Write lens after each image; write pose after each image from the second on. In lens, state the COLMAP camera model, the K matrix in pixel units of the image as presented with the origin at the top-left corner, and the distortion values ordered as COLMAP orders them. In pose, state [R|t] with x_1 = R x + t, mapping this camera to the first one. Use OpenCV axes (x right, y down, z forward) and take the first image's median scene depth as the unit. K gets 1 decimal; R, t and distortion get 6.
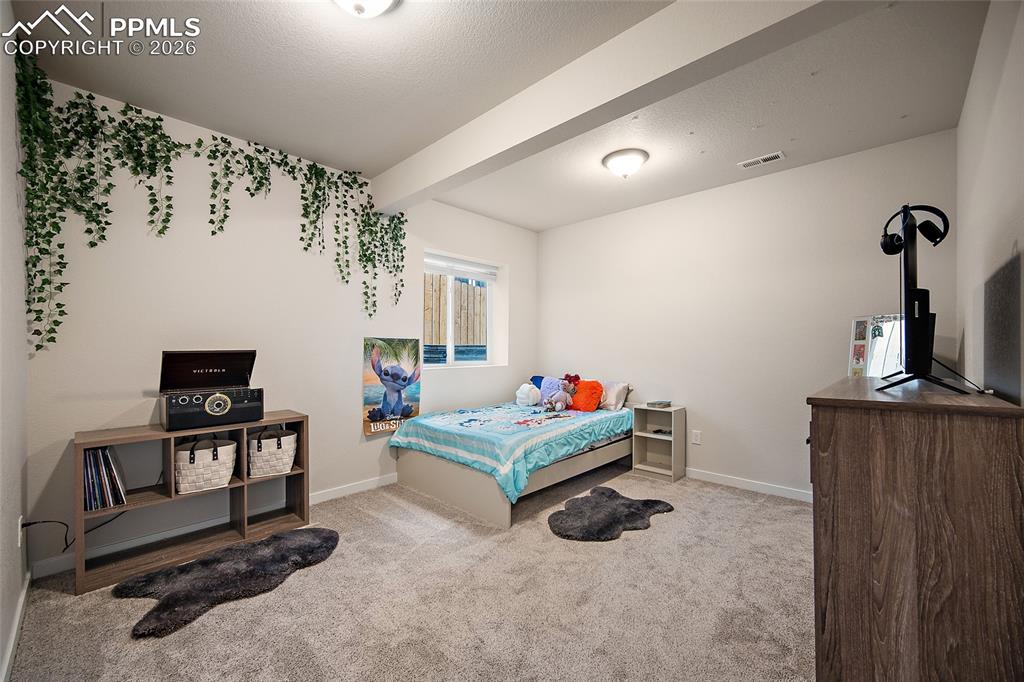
lens RADIAL K [[398.4, 0, 505.0], [0, 398.4, 355.1], [0, 0, 1]] dist [0.003876, 0.000185]
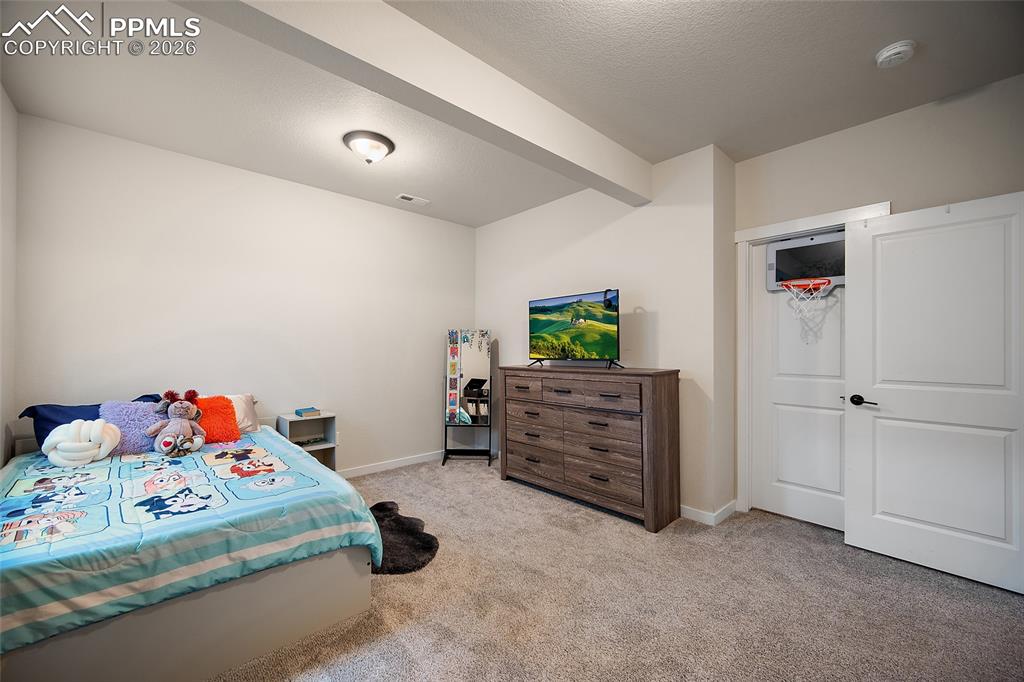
lens RADIAL K [[398.4, 0, 513.5], [0, 398.4, 345.4], [0, 0, 1]] dist [0.003876, 0.000185]
pose [[0.065901, 0.008856, 0.997787, -0.751169], [0.003343, 0.999953, -0.009096, -0.020657], [-0.997821, 0.003935, 0.065868, 0.779723]]
